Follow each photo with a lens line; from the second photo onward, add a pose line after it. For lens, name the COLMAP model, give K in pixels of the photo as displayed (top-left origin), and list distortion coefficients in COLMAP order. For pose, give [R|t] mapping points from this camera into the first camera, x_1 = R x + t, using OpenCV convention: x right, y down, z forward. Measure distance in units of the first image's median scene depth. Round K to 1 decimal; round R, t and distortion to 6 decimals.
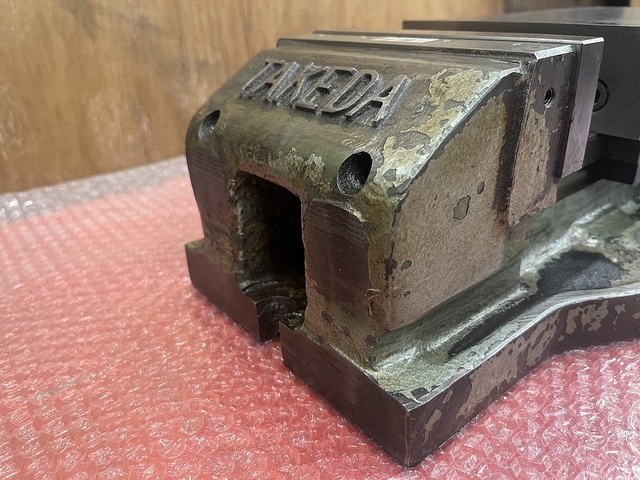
lens RADIAL K [[505.2, 0, 320.0], [0, 505.2, 240.0], [0, 0, 1]] dist [0.027558, -0.082335]
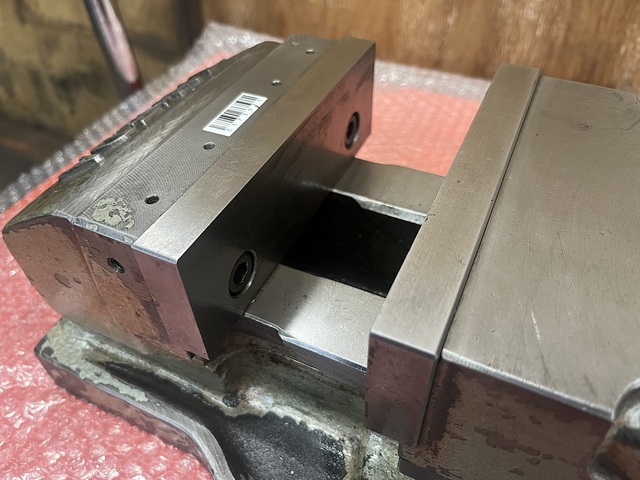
lens RADIAL K [[505.2, 0, 320.0], [0, 505.2, 240.0], [0, 0, 1]] dist [0.027558, -0.082335]
pose [[0.434340, 0.658901, -0.614165, 0.407777], [-0.388968, 0.752189, 0.531898, -0.336201], [0.812436, 0.007866, 0.582997, 0.273664]]
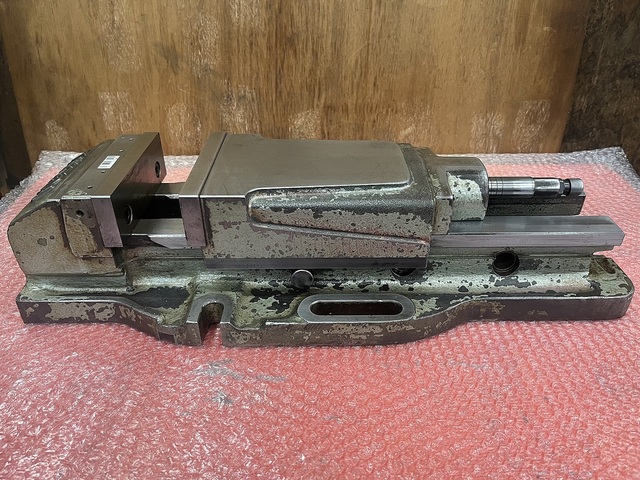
lens RADIAL K [[485.4, 0, 320.0], [0, 485.4, 240.0], [0, 0, 1]] dist [0.002355, 0.001361]
pose [[0.785029, 0.373394, -0.494273, 0.912366], [-0.307129, 0.927546, 0.212910, -0.361011], [0.537961, -0.015335, 0.842831, -0.123865]]
